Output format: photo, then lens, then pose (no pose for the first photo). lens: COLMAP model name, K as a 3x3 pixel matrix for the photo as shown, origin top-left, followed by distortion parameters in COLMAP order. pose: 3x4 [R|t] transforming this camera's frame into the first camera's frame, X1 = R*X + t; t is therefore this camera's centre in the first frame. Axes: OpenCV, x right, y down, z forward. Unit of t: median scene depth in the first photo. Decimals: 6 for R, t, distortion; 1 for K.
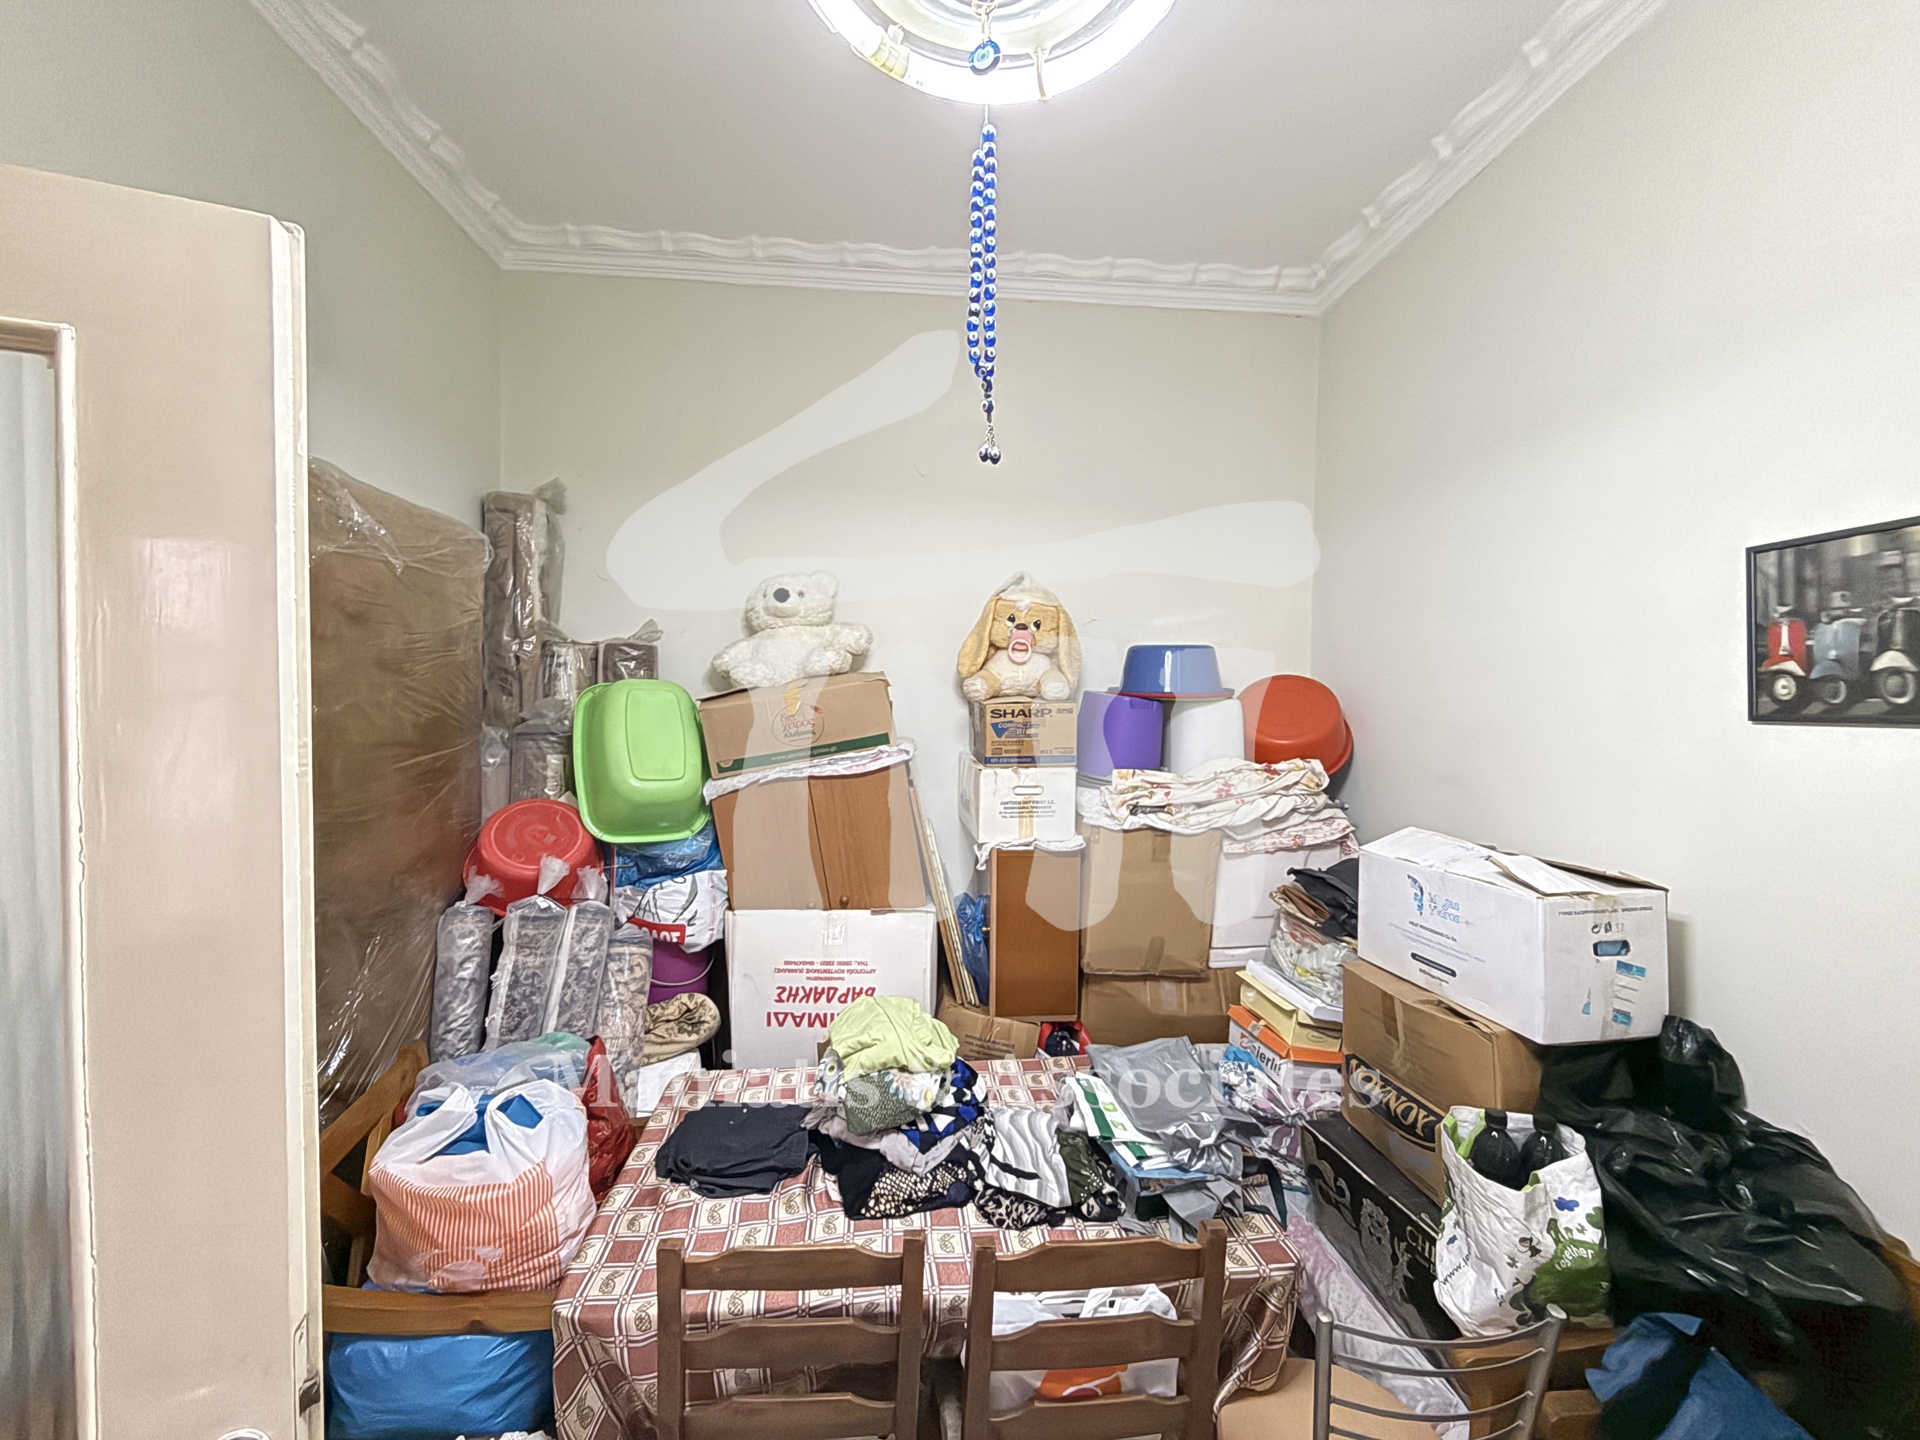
lens RADIAL K [[762.6, 0, 954.7], [0, 762.6, 723.0], [0, 0, 1]] dist [-0.001052, 0.000249]
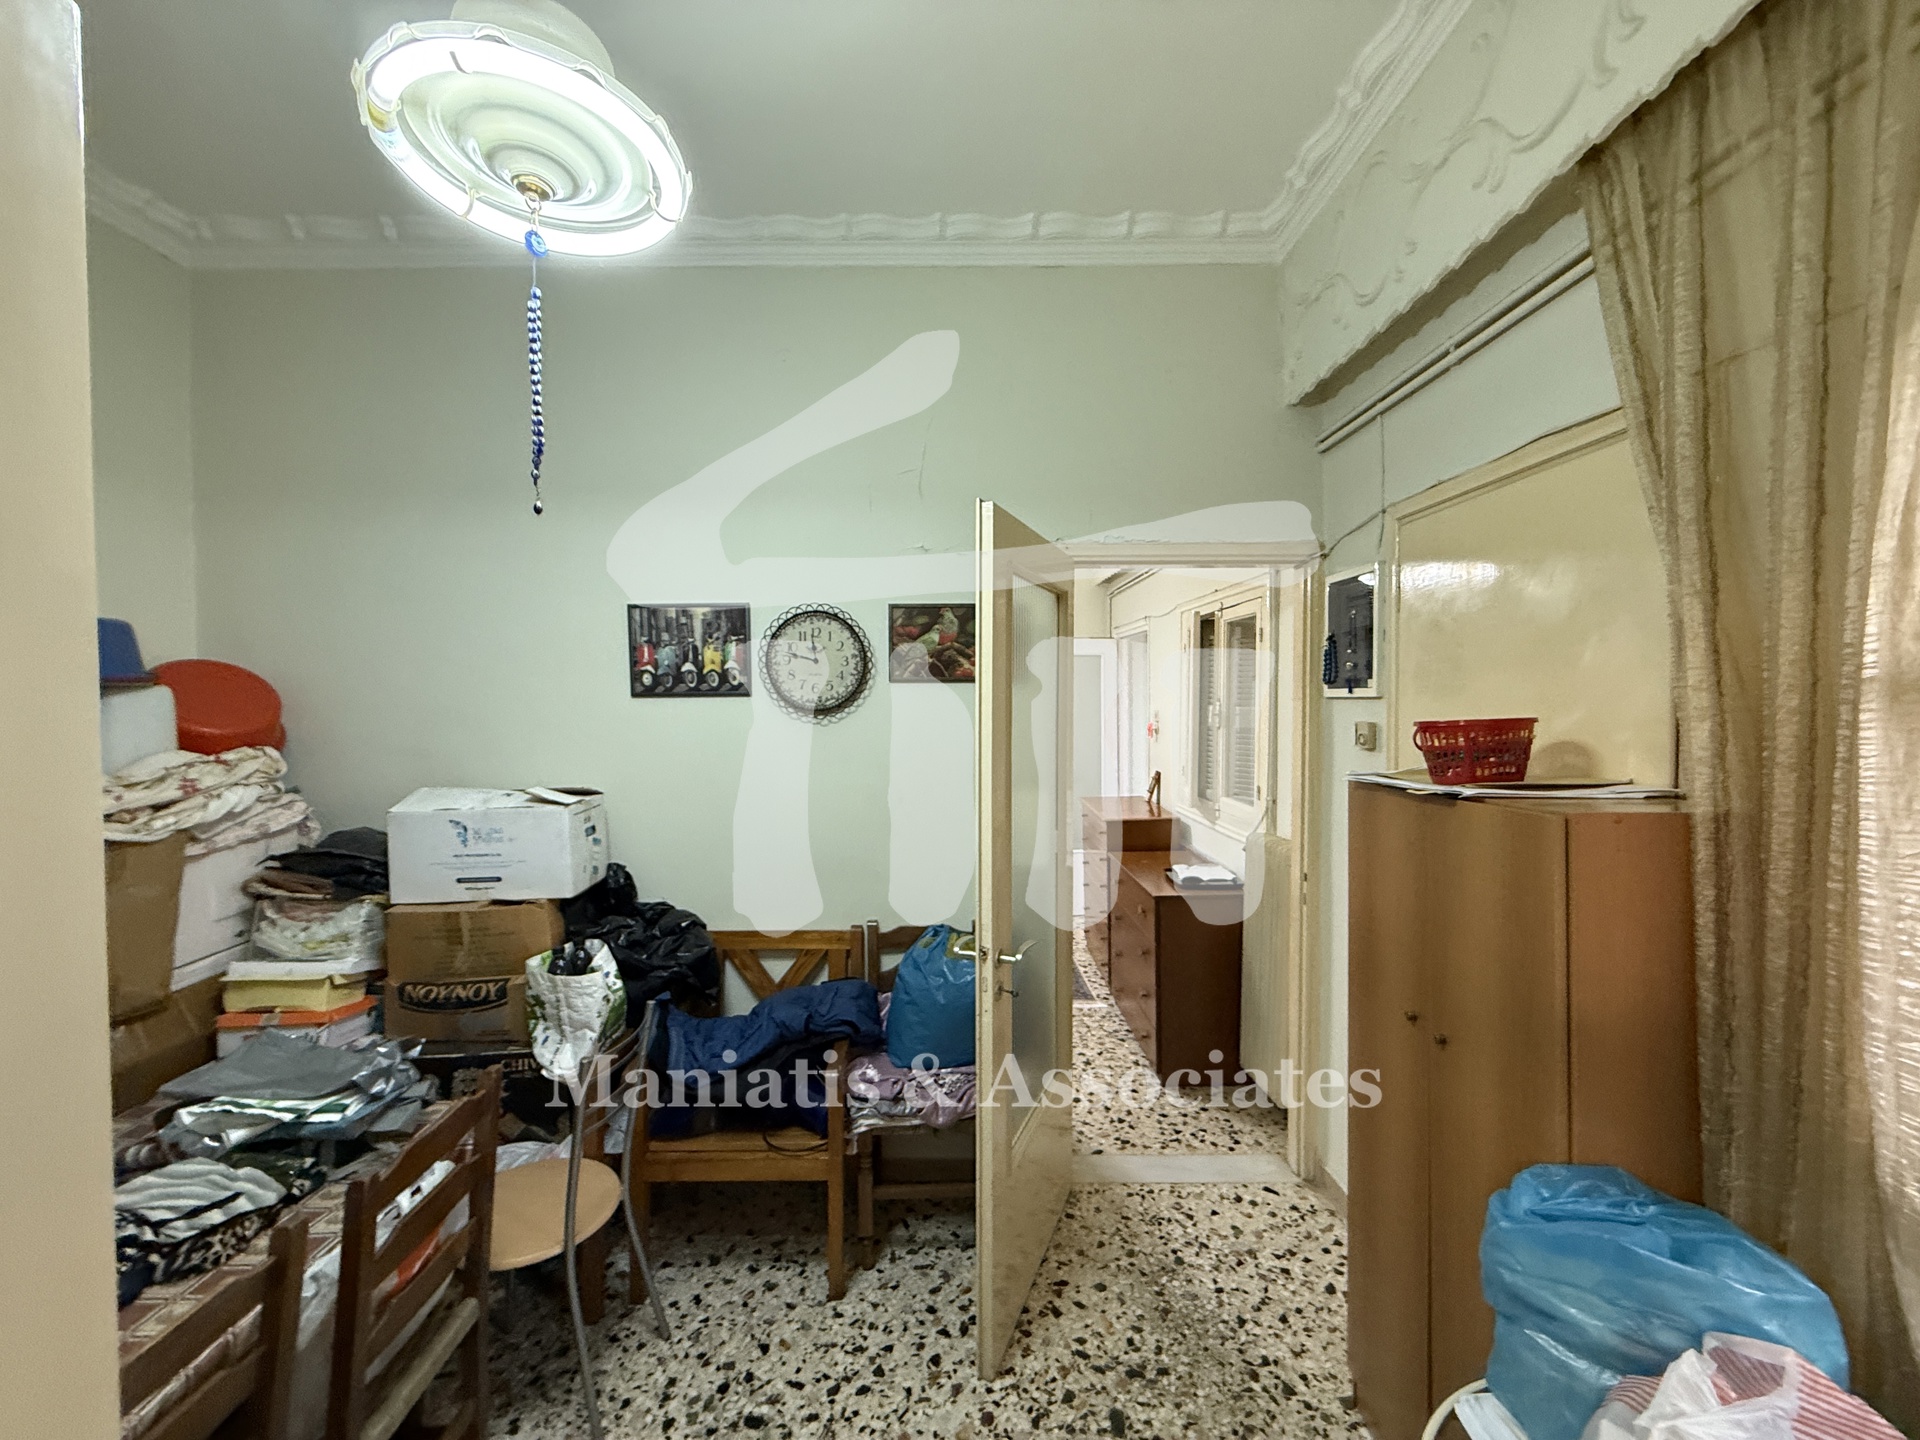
lens RADIAL K [[762.6, 0, 943.2], [0, 762.6, 725.7], [0, 0, 1]] dist [-0.001052, 0.000249]
pose [[0.097182, -0.043090, 0.994333, -0.710900], [0.035134, 0.998588, 0.039841, 0.019945], [-0.994646, 0.031063, 0.098559, 0.041545]]
